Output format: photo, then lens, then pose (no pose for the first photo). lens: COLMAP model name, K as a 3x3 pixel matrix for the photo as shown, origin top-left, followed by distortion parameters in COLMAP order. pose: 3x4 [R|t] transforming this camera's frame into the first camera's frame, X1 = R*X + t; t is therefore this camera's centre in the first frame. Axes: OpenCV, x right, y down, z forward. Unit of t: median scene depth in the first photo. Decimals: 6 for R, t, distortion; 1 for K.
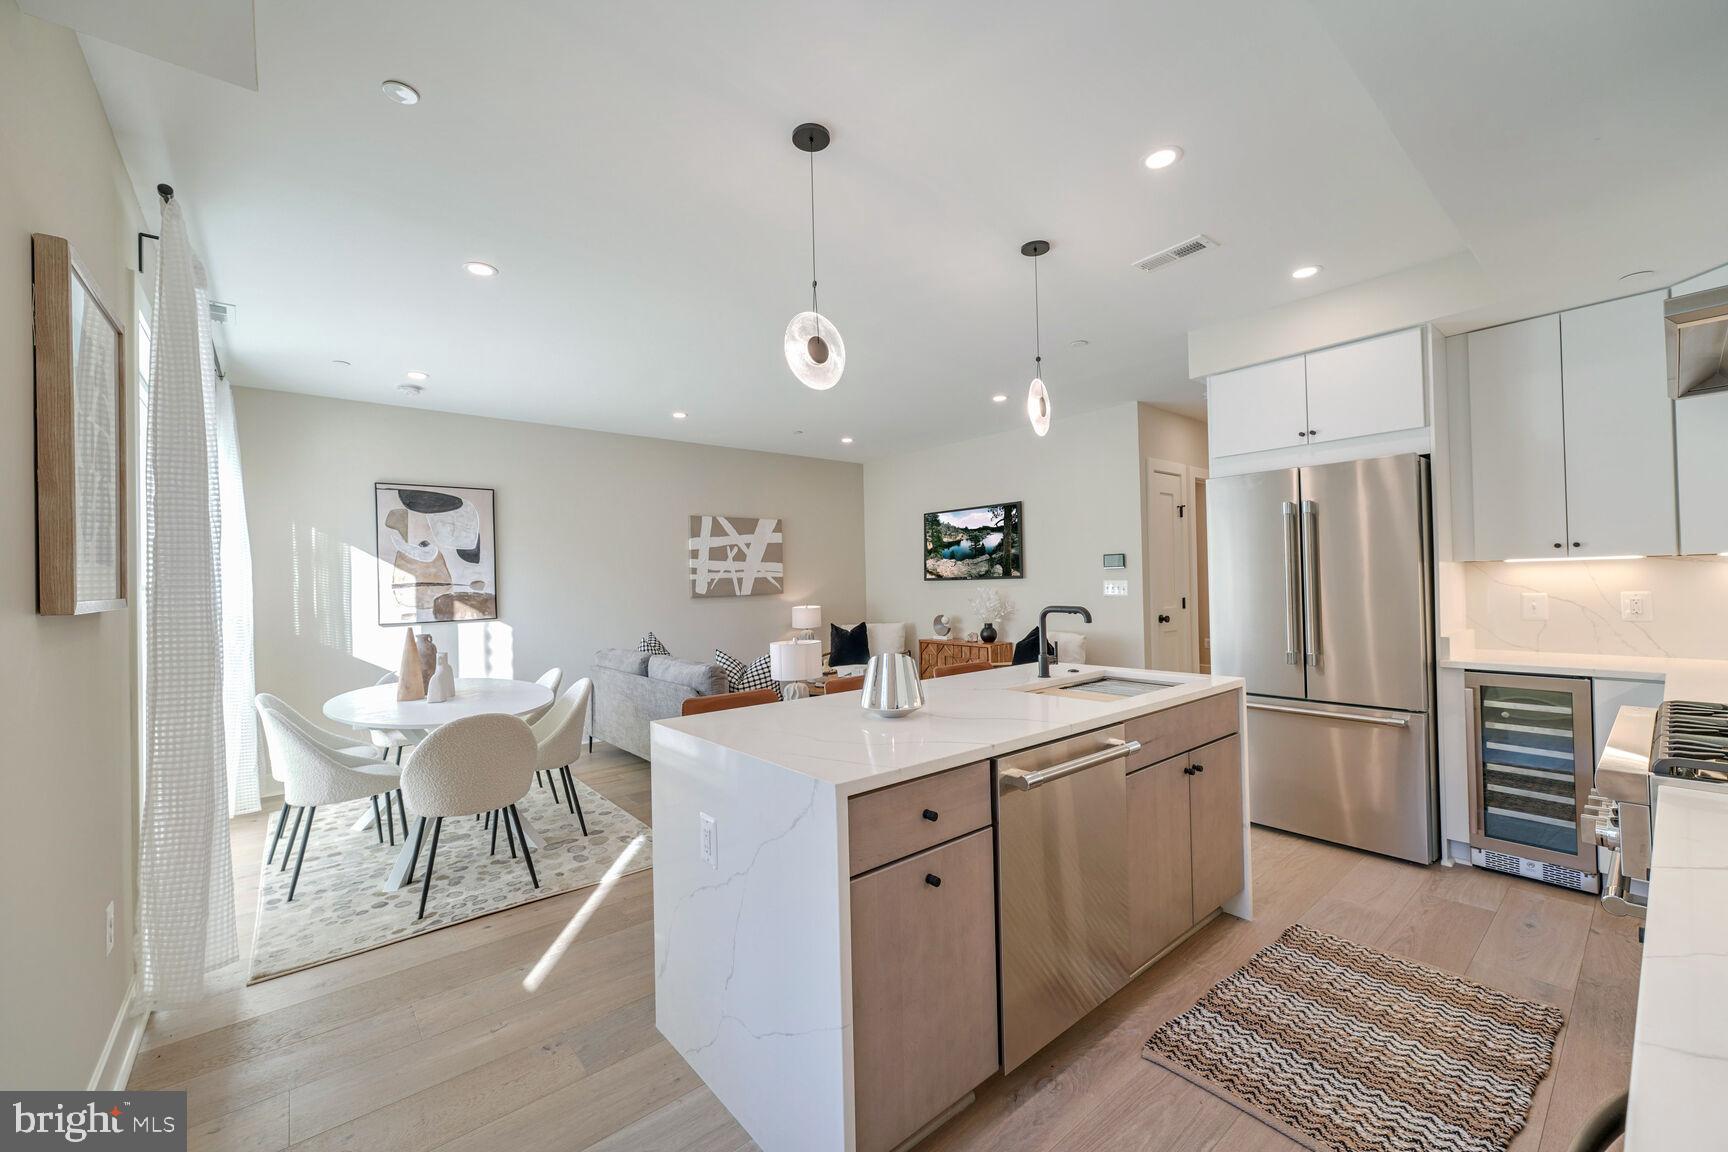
lens RADIAL K [[677.1, 0, 858.5], [0, 677.1, 577.4], [0, 0, 1]] dist [-0.000780, -0.000134]
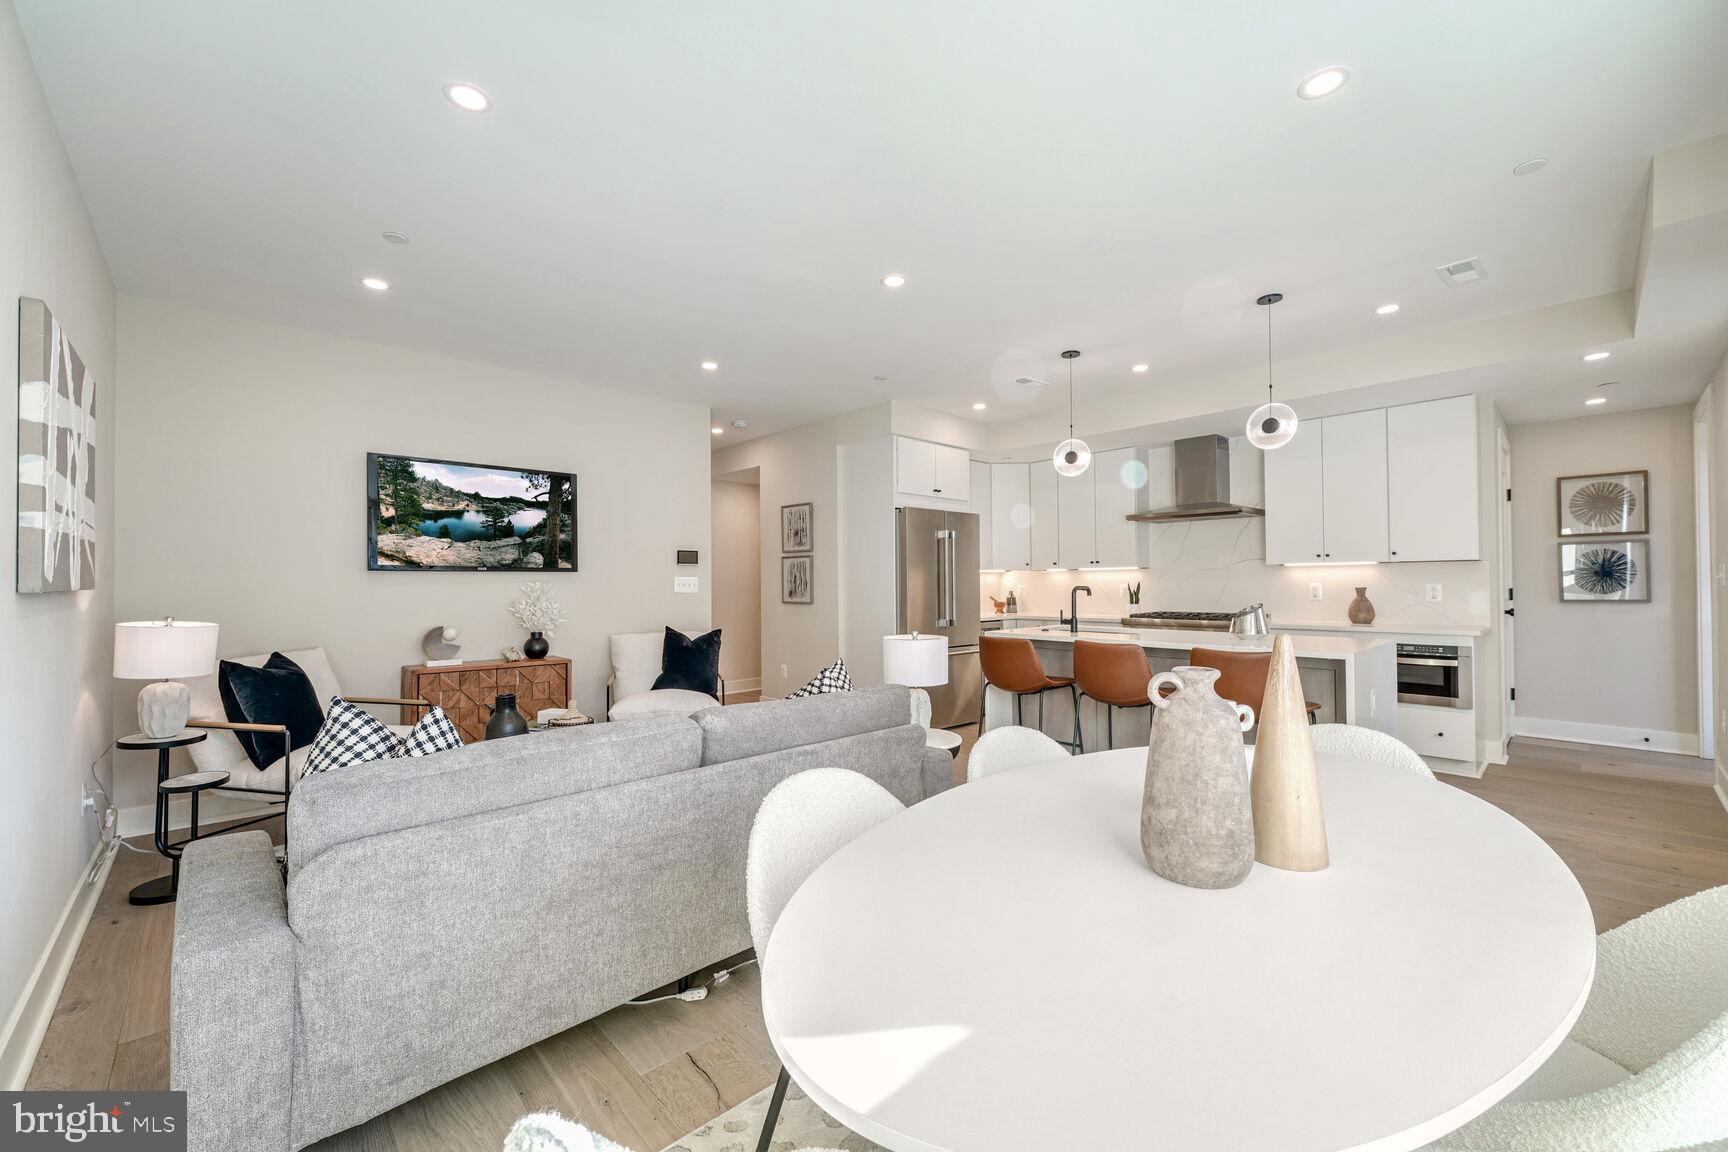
lens RADIAL K [[690.8, 0, 856.1], [0, 690.8, 575.6], [0, 0, 1]] dist [-0.000376, -0.000130]
pose [[-0.044832, 0.033579, 0.998430, -0.570663], [-0.001274, 0.999432, -0.033670, 0.031980], [-0.998994, -0.002781, -0.044764, 0.695452]]
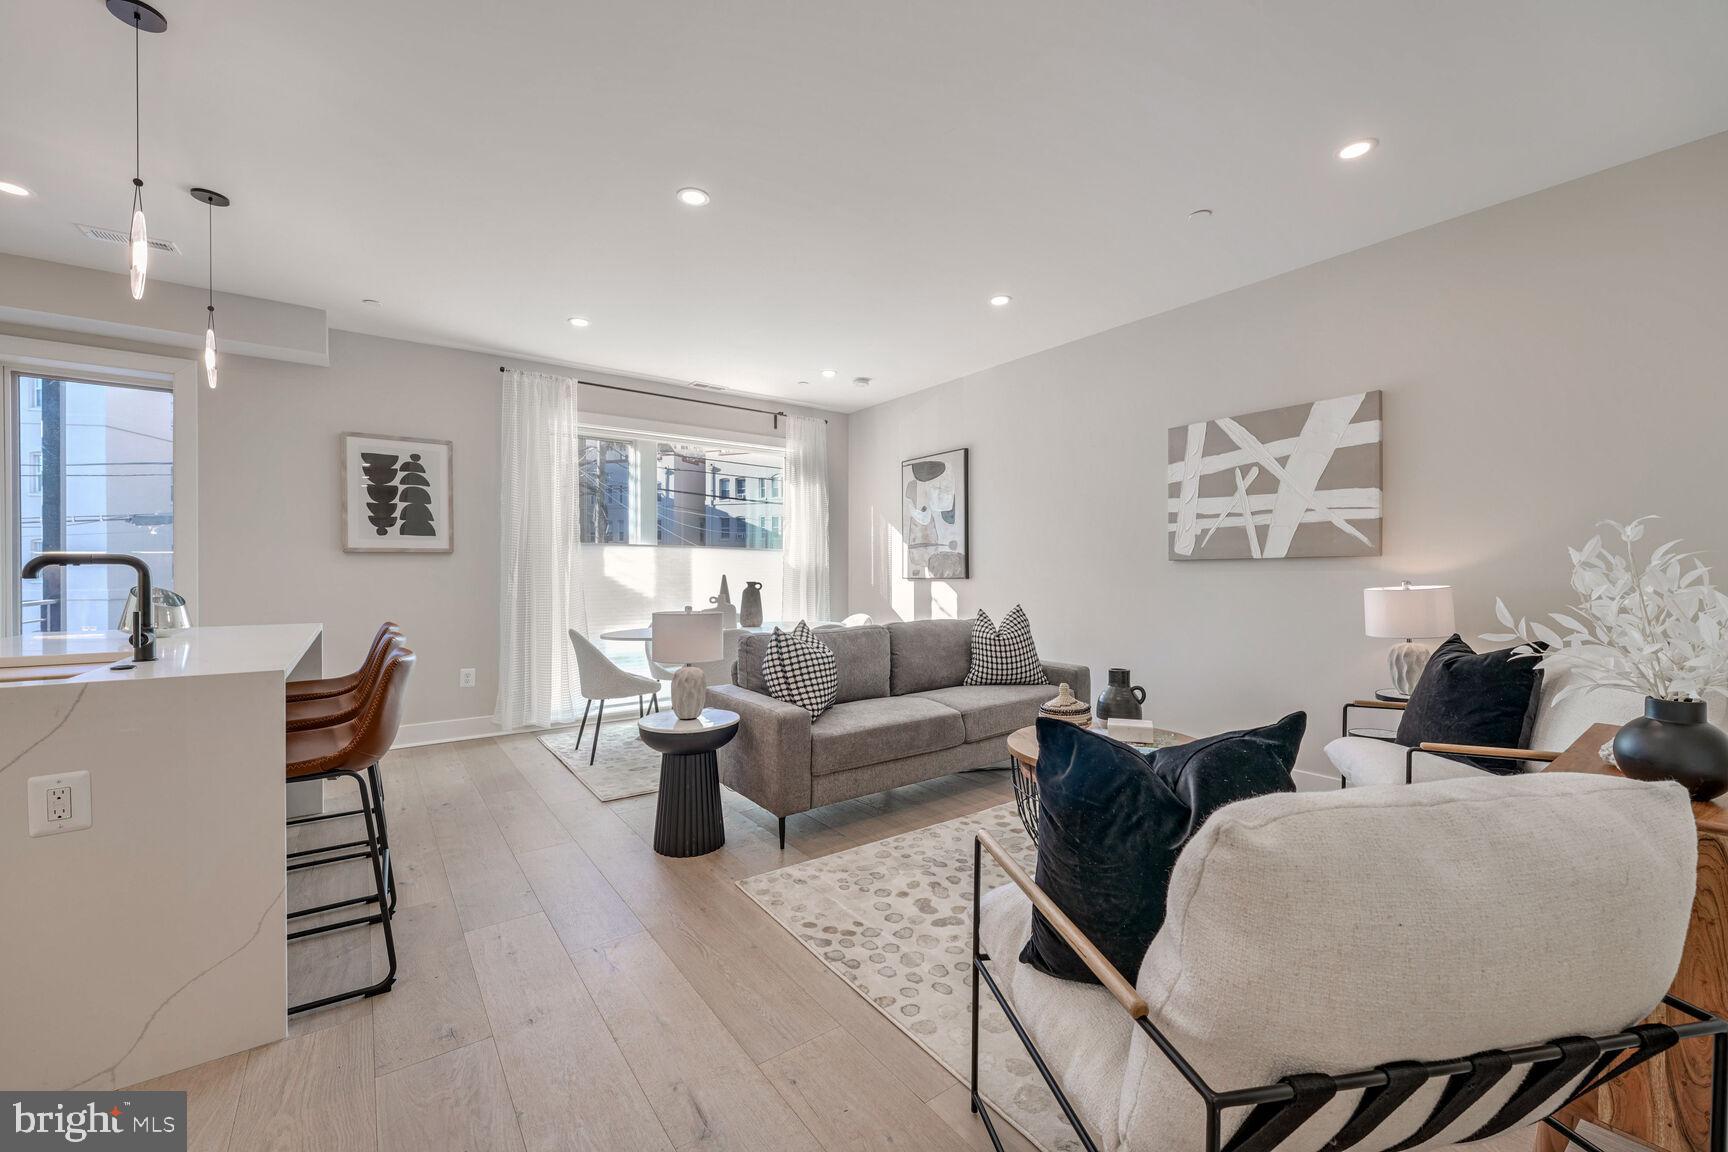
lens RADIAL K [[683.7, 0, 860.4], [0, 683.7, 577.2], [0, 0, 1]] dist [-0.000085, -0.000106]
pose [[-0.065552, 0.030769, -0.997375, 0.409229], [0.011580, 0.999481, 0.030073, 0.023258], [0.997782, -0.009579, -0.065874, 0.780857]]
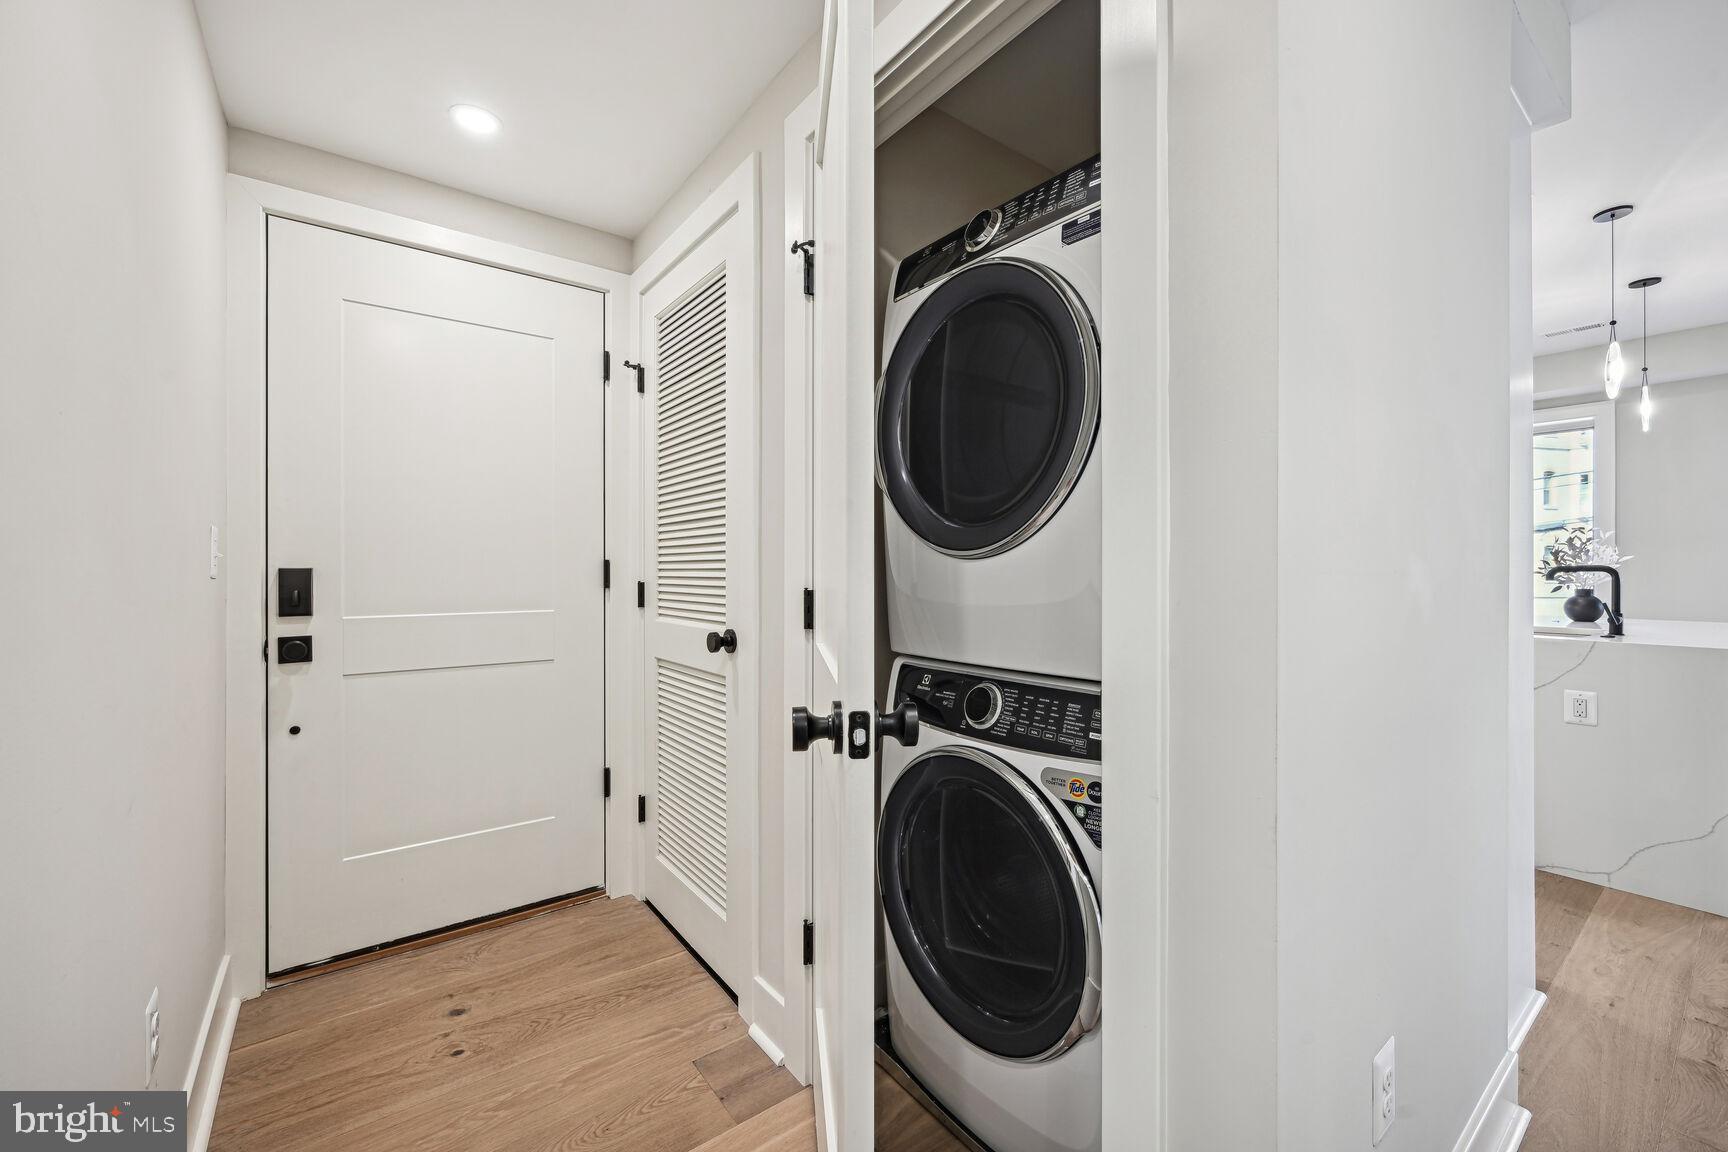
lens RADIAL K [[690.8, 0, 856.1], [0, 690.8, 575.6], [0, 0, 1]] dist [-0.000376, -0.000130]
pose [[-0.997377, 0.032995, 0.064426, 0.622851], [0.032372, 0.999419, -0.010682, 0.013173], [-0.064741, -0.008569, -0.997865, 0.954528]]
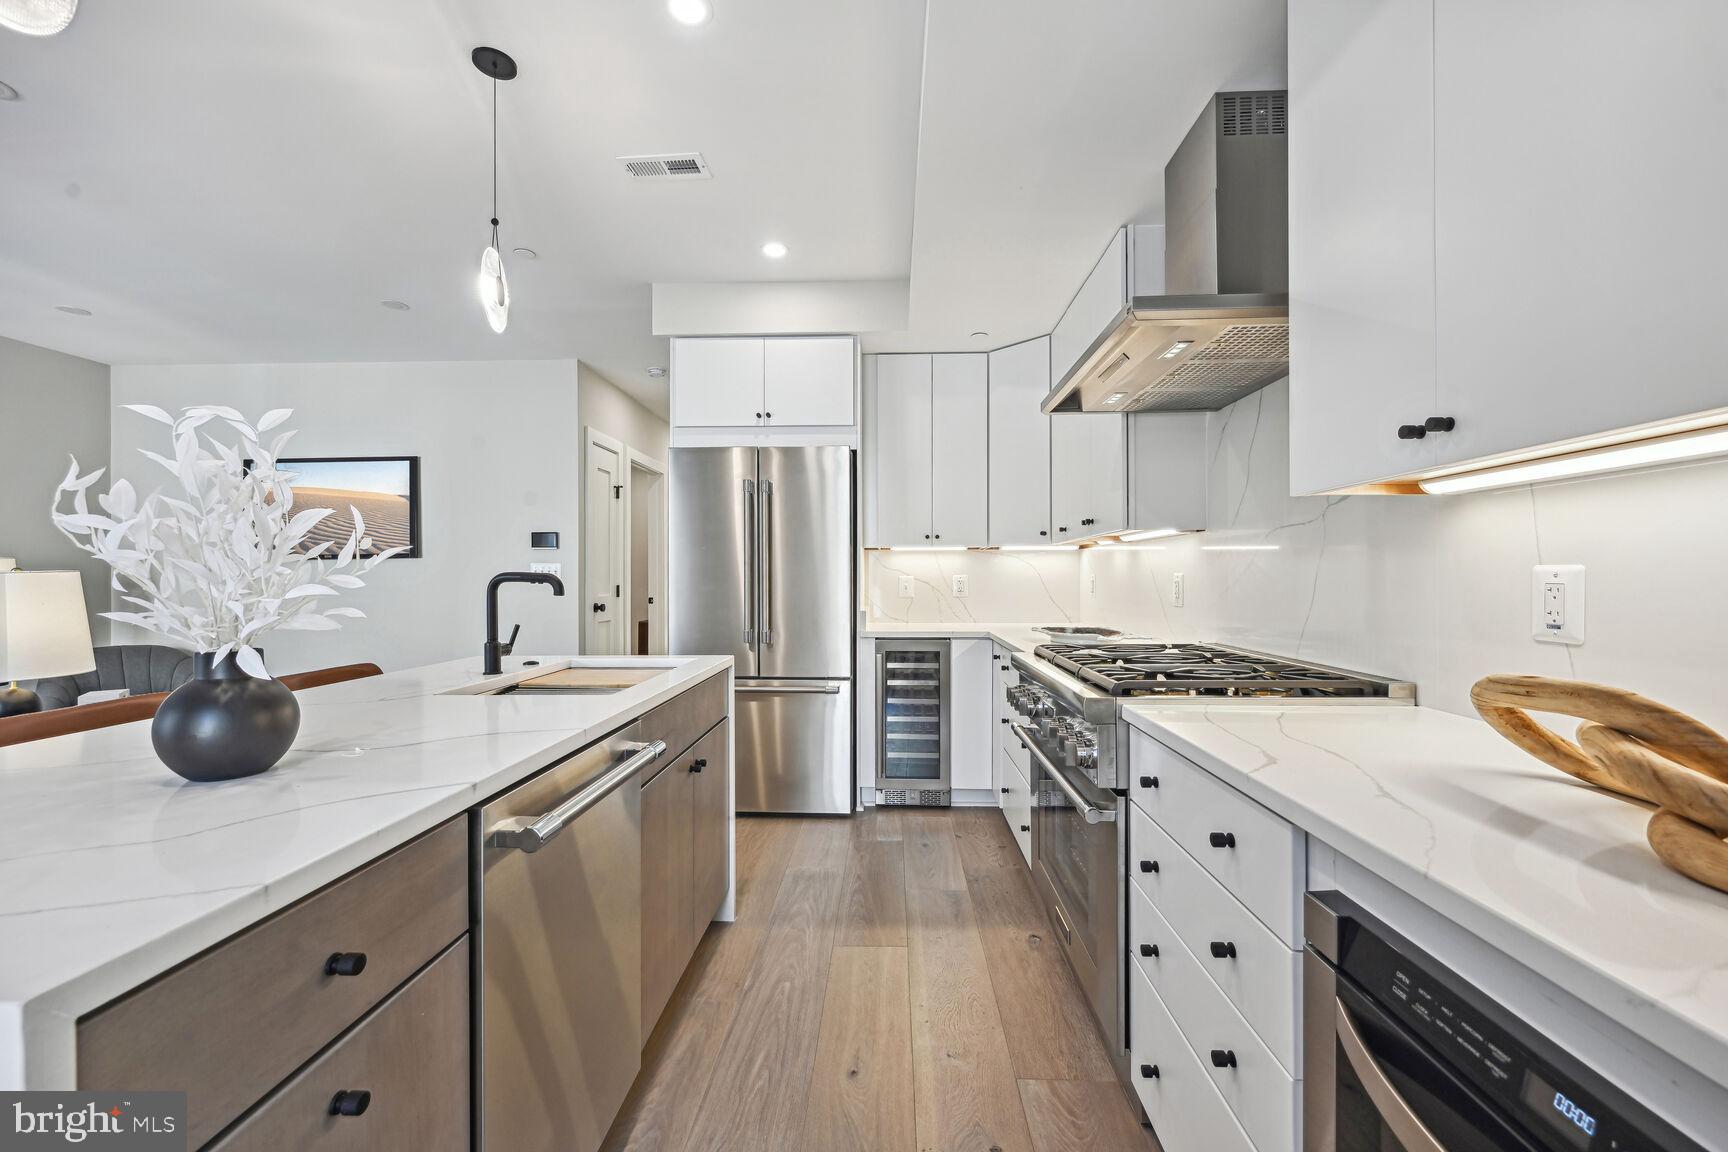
lens RADIAL K [[698.2, 0, 865.9], [0, 698.2, 578.5], [0, 0, 1]] dist [0.000011, -0.000108]
pose [[0.670599, 0.018060, 0.741600, -0.003141], [-0.019136, 0.999792, -0.007043, 0.020286], [-0.741573, -0.009468, 0.670805, 0.099700]]
